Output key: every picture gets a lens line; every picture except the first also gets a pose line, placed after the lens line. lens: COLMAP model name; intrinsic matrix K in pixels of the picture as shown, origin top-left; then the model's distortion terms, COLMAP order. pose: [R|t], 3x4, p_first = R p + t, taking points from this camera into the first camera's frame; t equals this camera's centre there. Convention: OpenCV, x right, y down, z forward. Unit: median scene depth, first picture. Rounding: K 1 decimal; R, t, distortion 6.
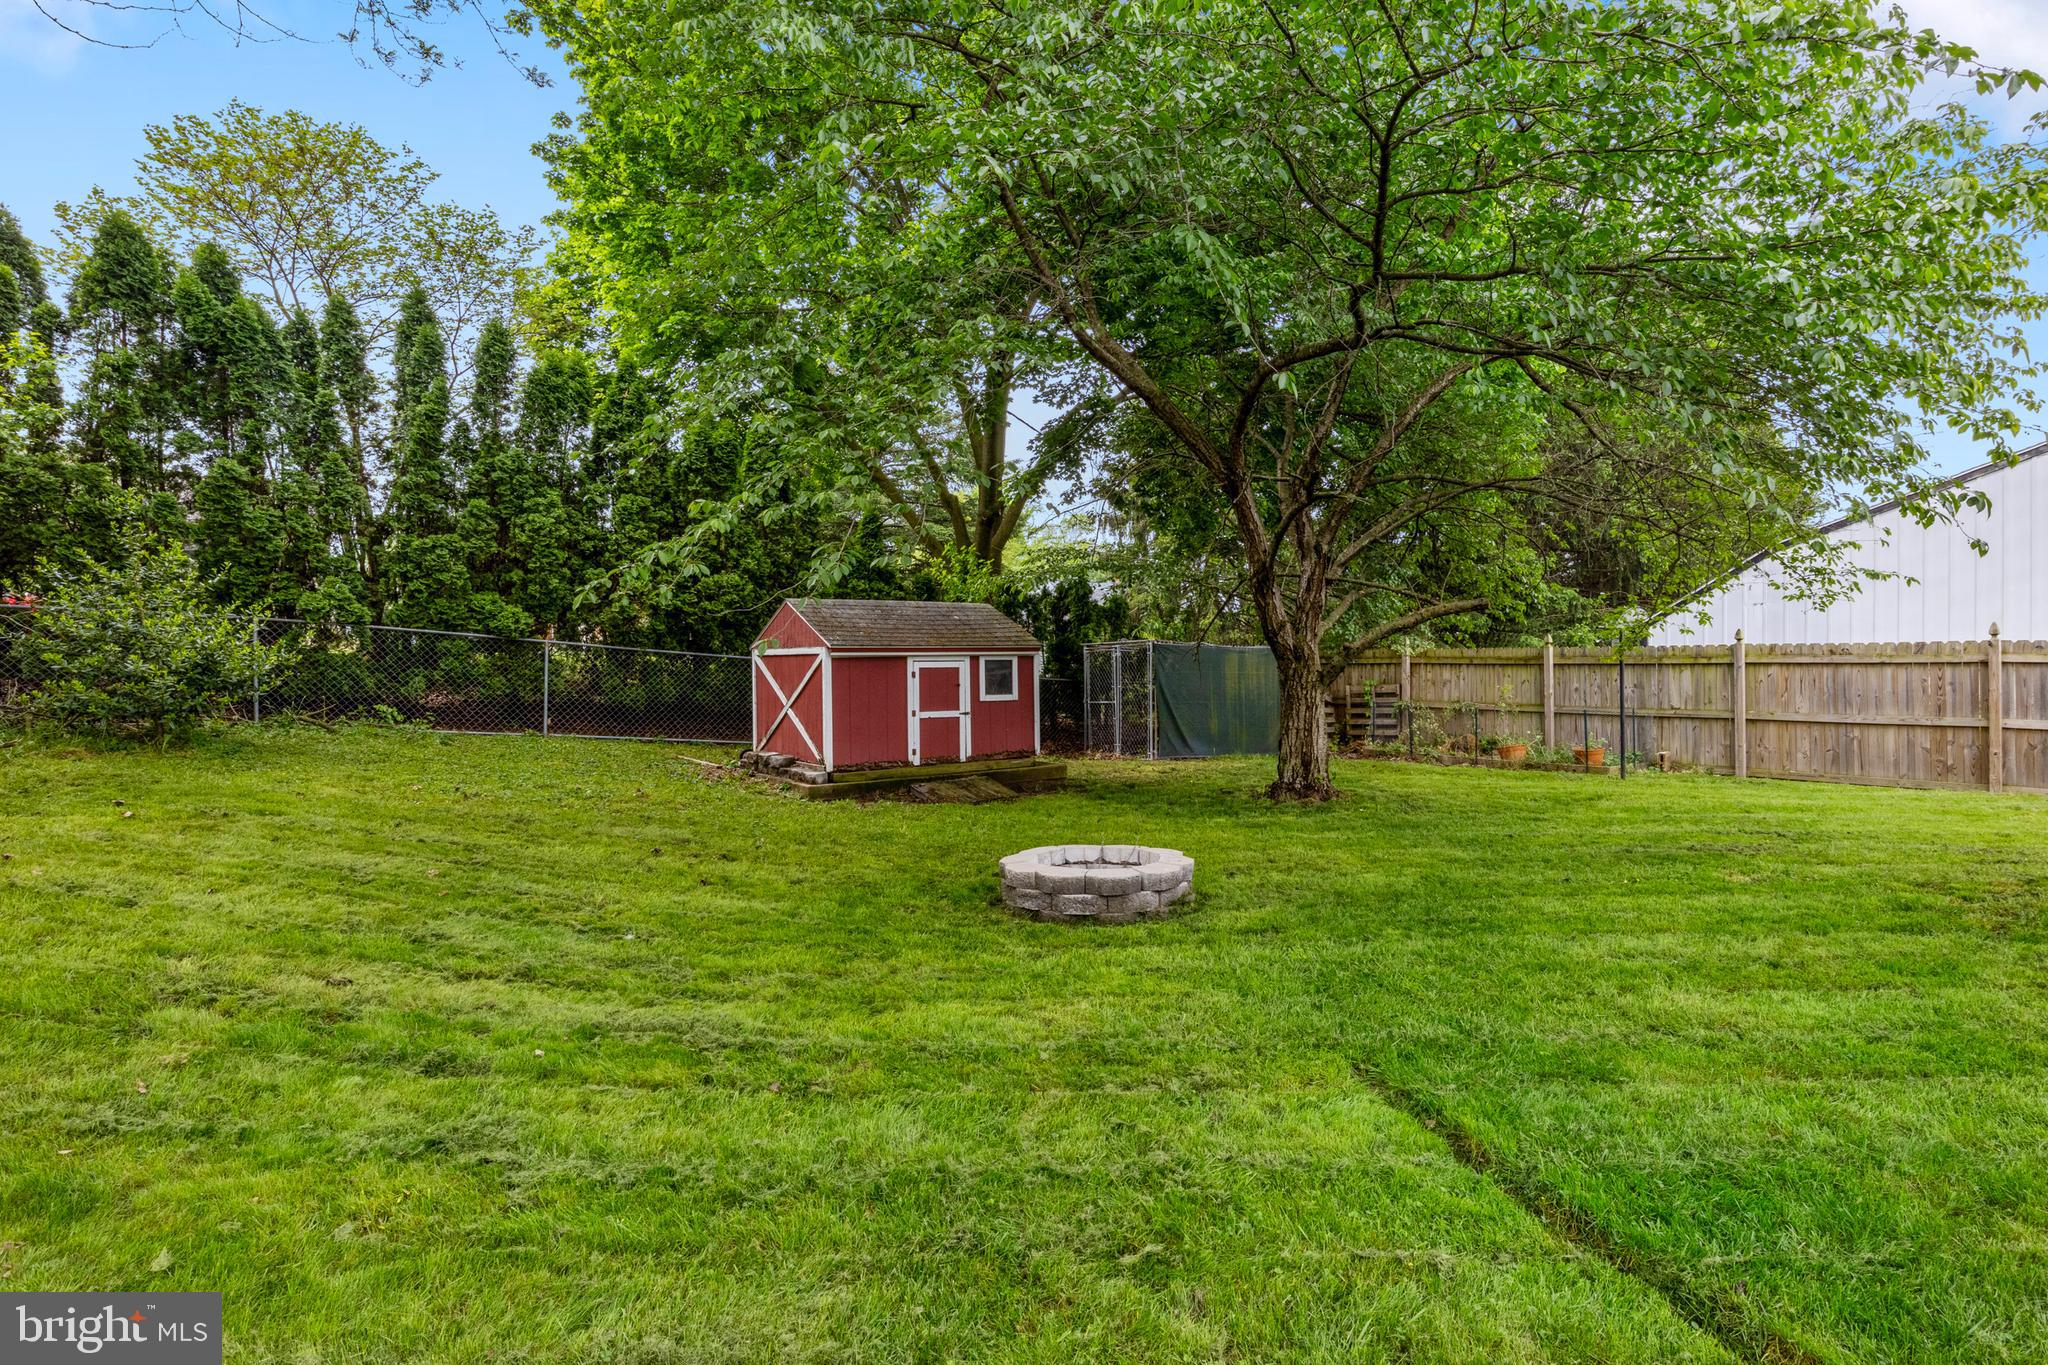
lens RADIAL K [[1038.2, 0, 1024.0], [0, 1038.2, 682.5], [0, 0, 1]] dist [-0.003779, 0.000523]
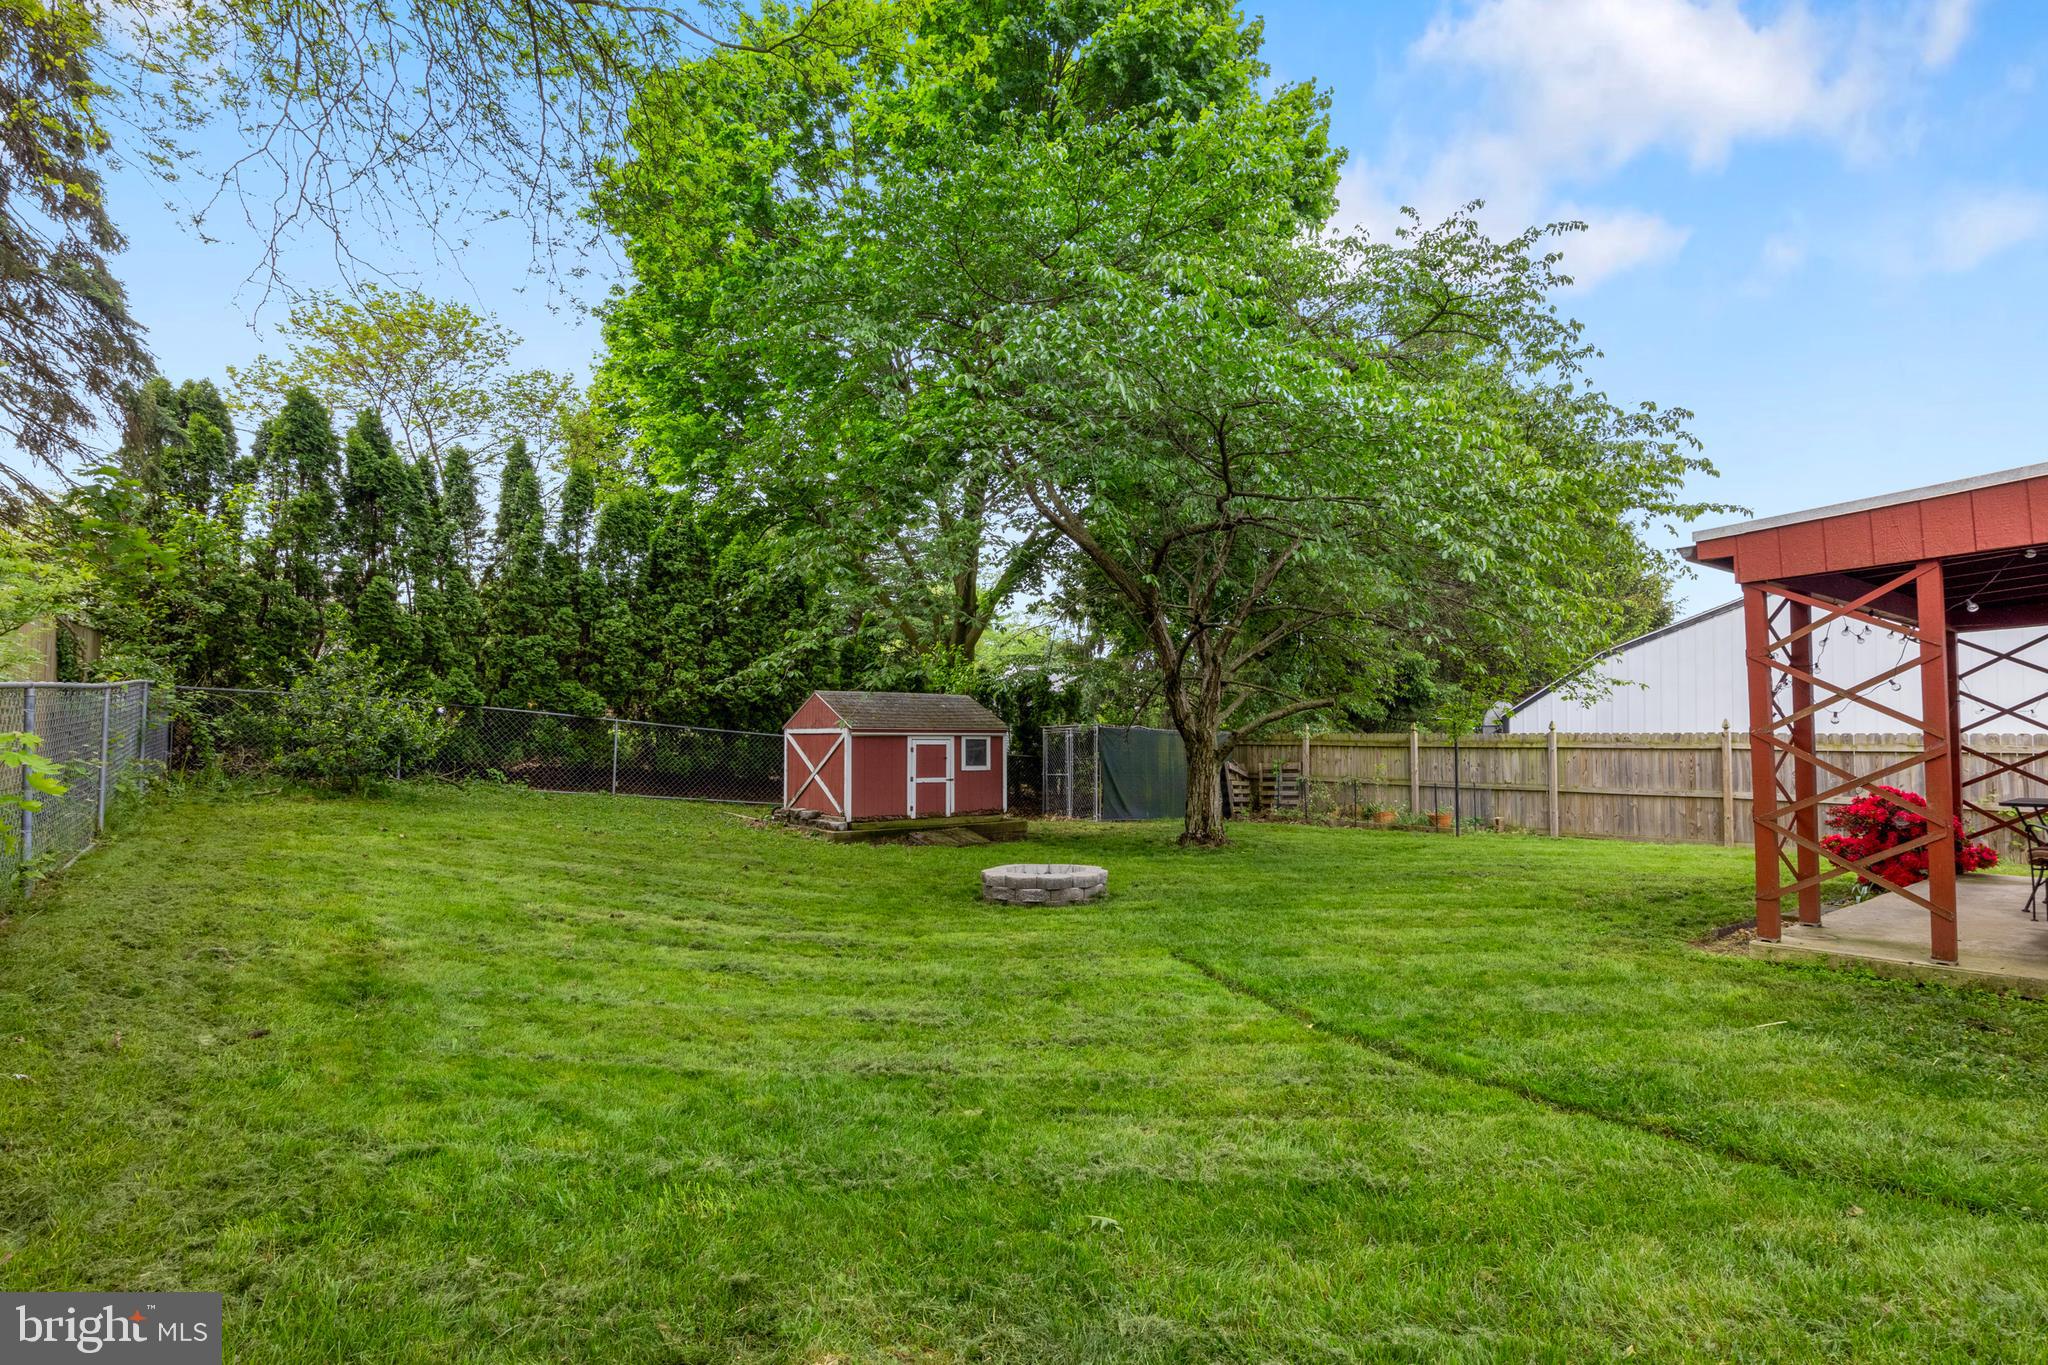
lens RADIAL K [[1038.2, 0, 1024.0], [0, 1038.2, 682.5], [0, 0, 1]] dist [-0.003779, 0.000523]
pose [[0.999358, 0.012696, 0.033503, -0.008004], [-0.010112, 0.997041, -0.076197, 0.005612], [-0.034371, 0.075810, 0.996530, -0.278789]]
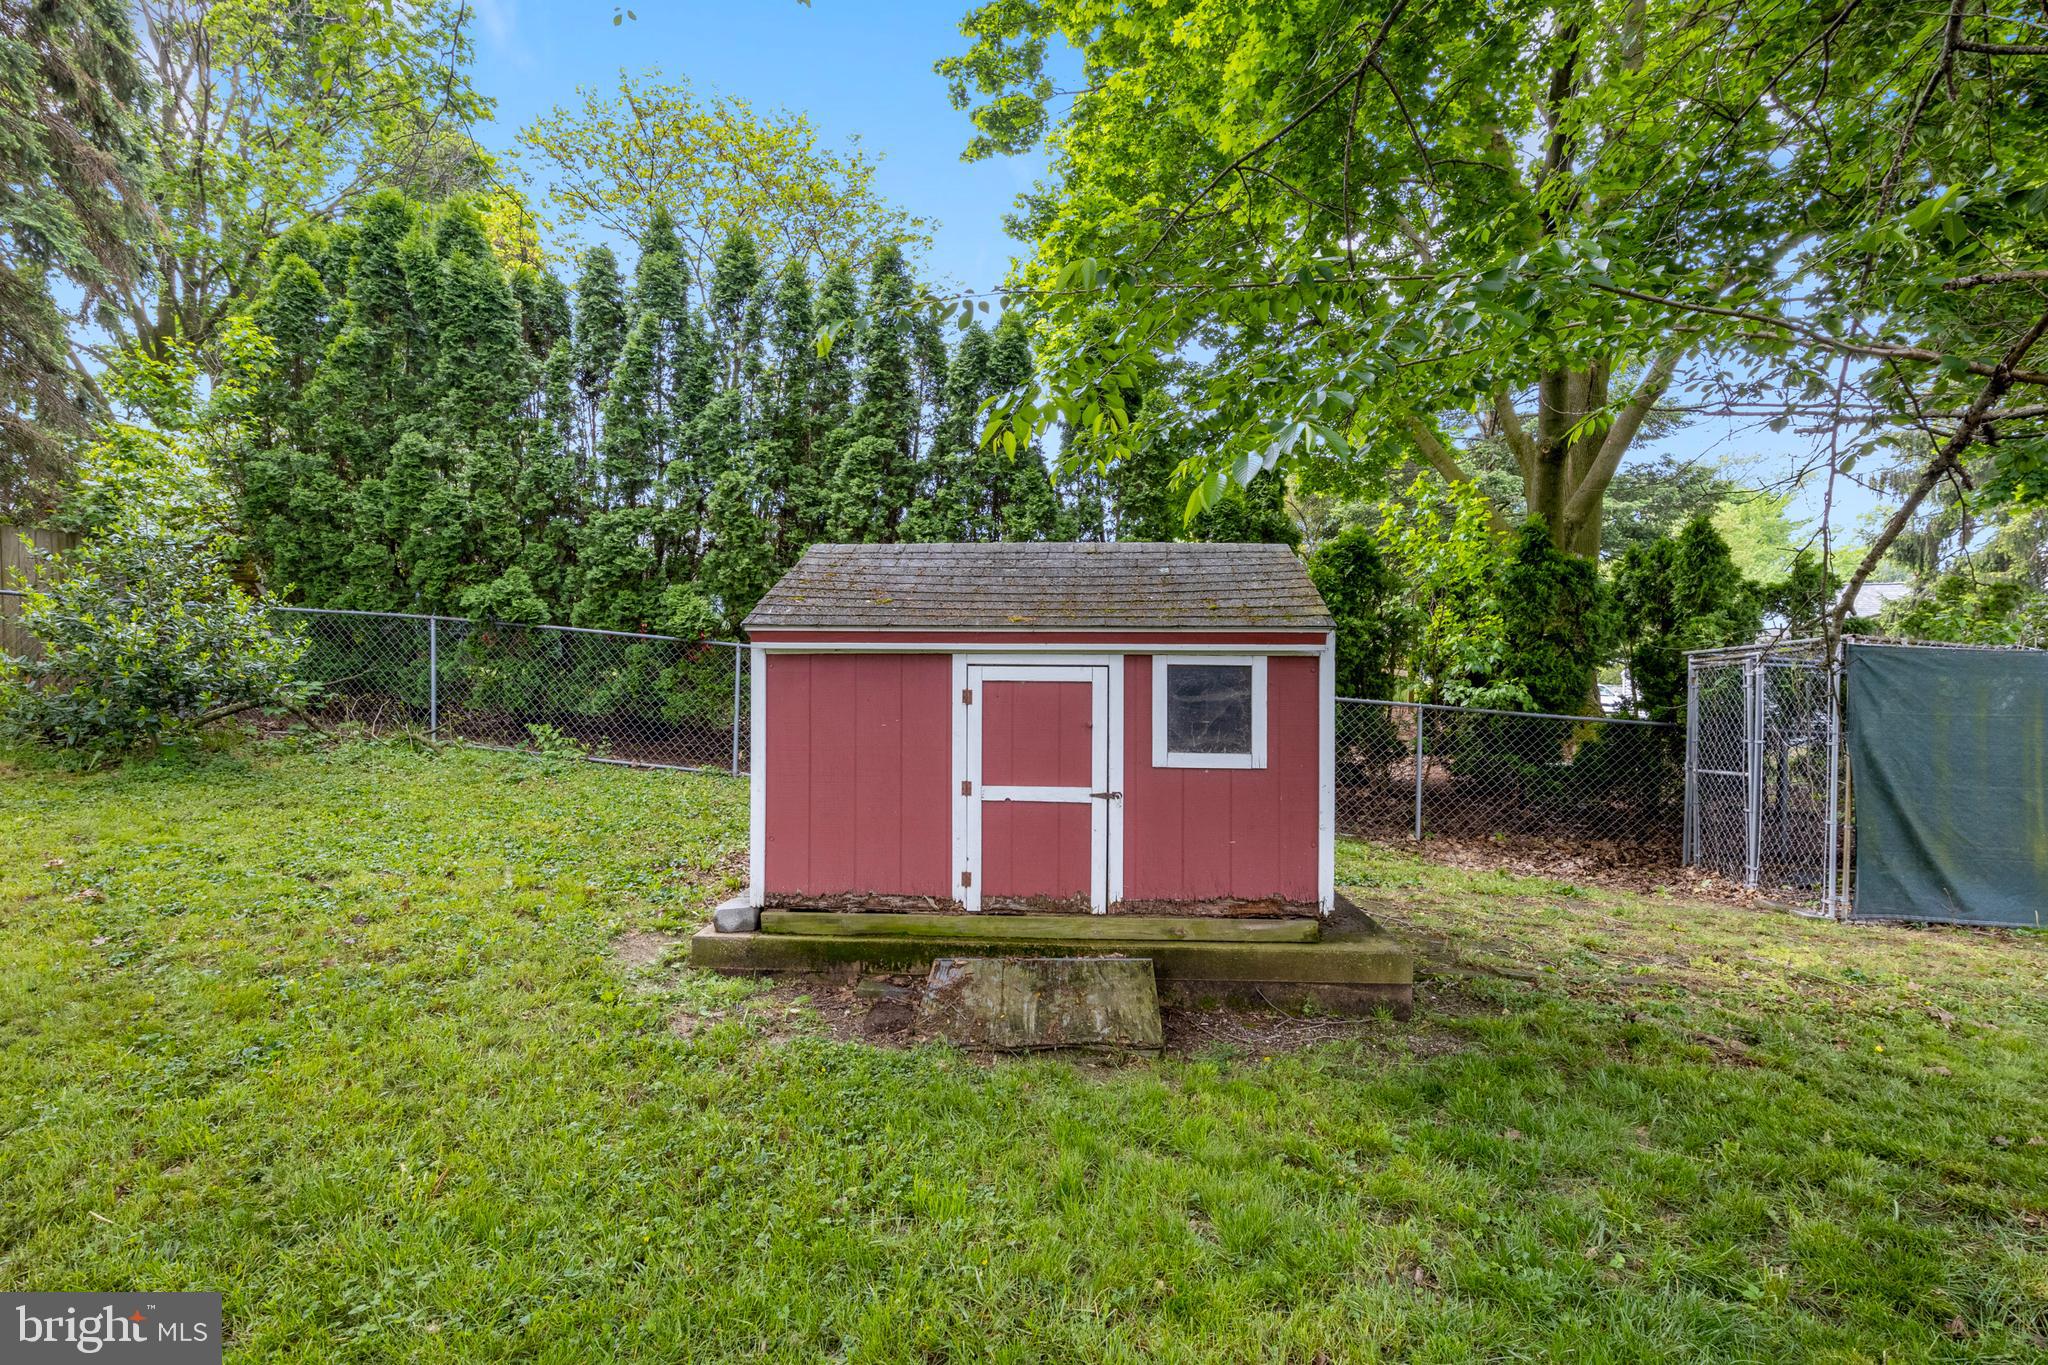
lens RADIAL K [[1038.2, 0, 1024.0], [0, 1038.2, 682.5], [0, 0, 1]] dist [-0.003779, 0.000523]
pose [[0.796932, 0.013550, -0.603917, 0.141951], [-0.029225, 0.999443, -0.016140, -0.005913], [0.603362, 0.030512, 0.796884, 0.574600]]
